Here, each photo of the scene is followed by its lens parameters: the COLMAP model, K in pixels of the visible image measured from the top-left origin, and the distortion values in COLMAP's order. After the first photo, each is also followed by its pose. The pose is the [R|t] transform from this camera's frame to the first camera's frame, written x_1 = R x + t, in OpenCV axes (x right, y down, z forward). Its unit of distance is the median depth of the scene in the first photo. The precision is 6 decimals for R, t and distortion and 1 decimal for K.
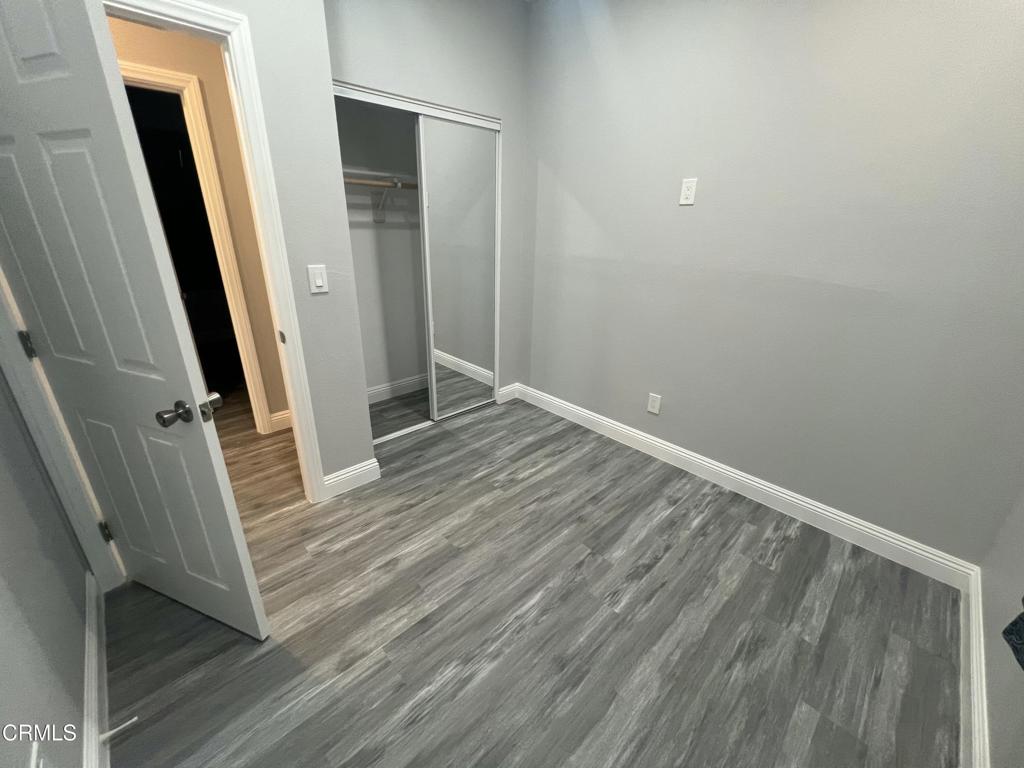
lens RADIAL K [[410.6, 0, 507.9], [0, 410.6, 382.9], [0, 0, 1]] dist [-0.001803, -0.000112]
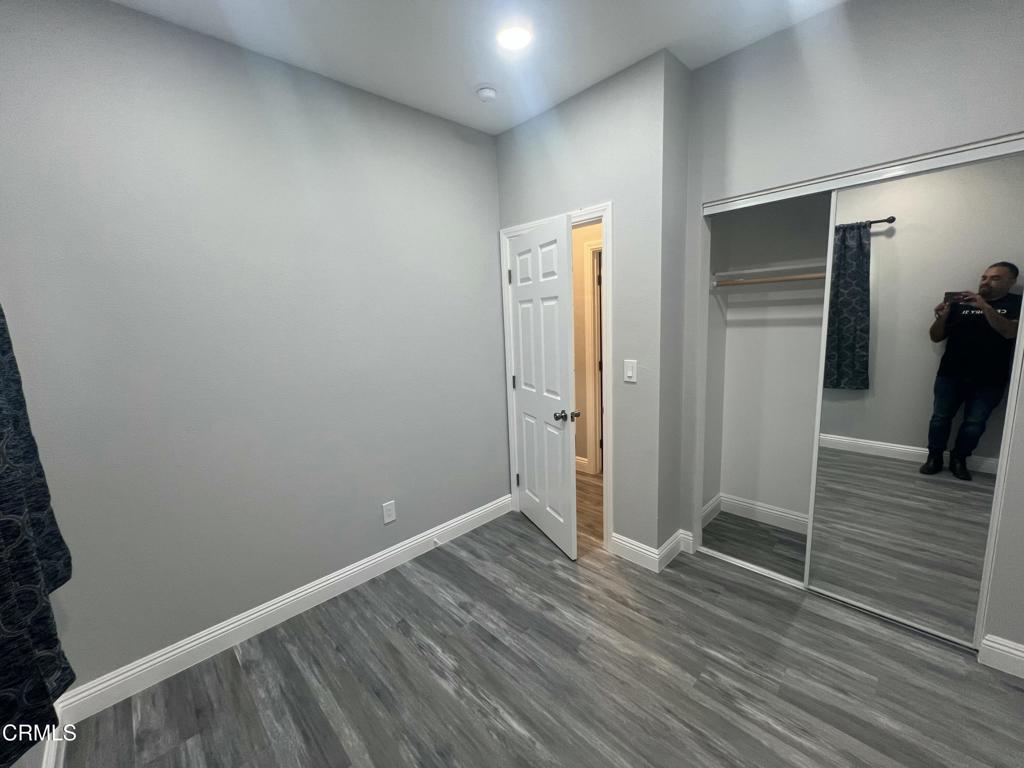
lens RADIAL K [[412.3, 0, 512.2], [0, 412.3, 384.2], [0, 0, 1]] dist [0.000962, 0.000298]
pose [[0.006102, 0.137251, -0.990518, 0.728186], [-0.322772, 0.937787, 0.127956, -0.249042], [0.946457, 0.318931, 0.050023, 0.591428]]
